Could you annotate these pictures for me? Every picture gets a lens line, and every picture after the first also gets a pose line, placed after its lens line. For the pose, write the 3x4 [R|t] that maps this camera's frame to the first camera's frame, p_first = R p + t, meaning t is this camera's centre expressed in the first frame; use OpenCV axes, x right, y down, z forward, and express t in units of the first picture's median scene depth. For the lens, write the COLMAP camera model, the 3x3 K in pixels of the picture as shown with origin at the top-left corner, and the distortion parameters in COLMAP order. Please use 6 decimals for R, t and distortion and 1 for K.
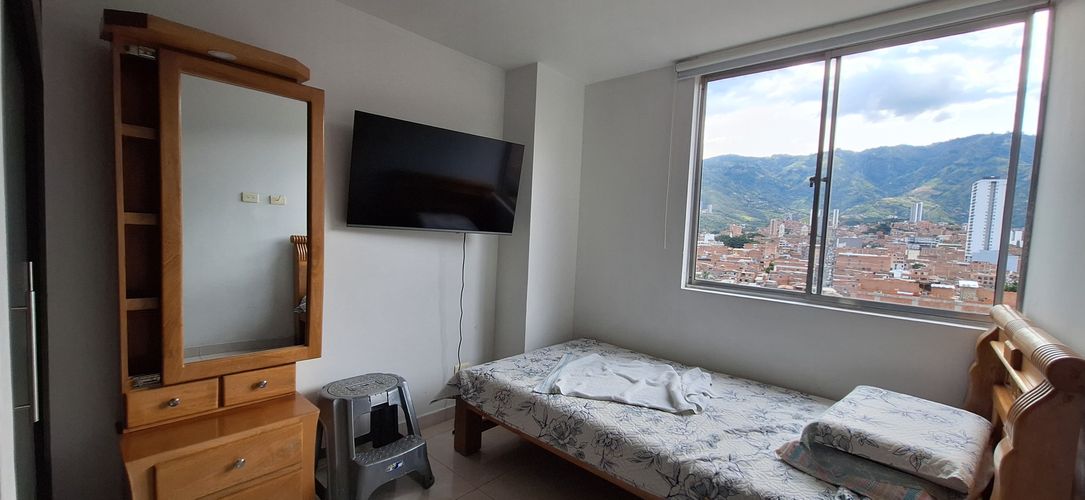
lens RADIAL K [[427.0, 0, 548.6], [0, 427.0, 255.1], [0, 0, 1]] dist [0.001775, 0.000230]
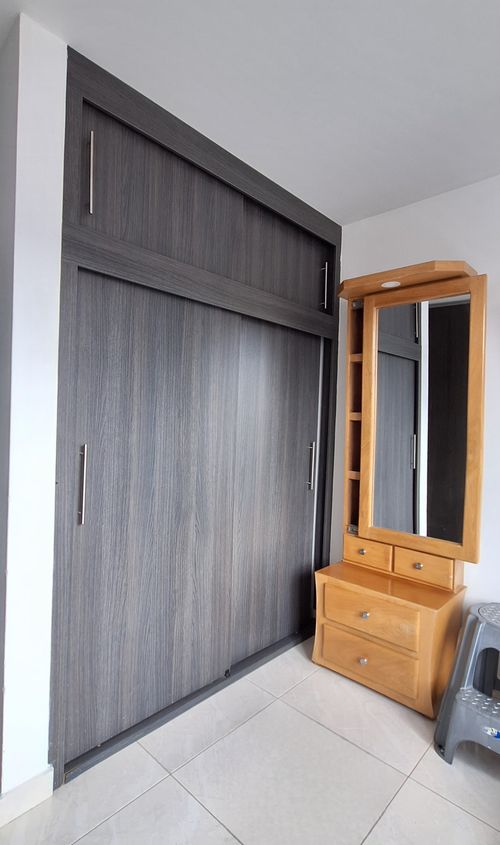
lens RADIAL K [[429.7, 0, 250.0], [0, 429.7, 422.5], [0, 0, 1]] dist [-0.000911, -0.000202]
pose [[-0.027005, -0.044576, -0.998641, 0.235736], [-0.087527, 0.995274, -0.042059, 0.013337], [0.995796, 0.086272, -0.030779, 0.308264]]
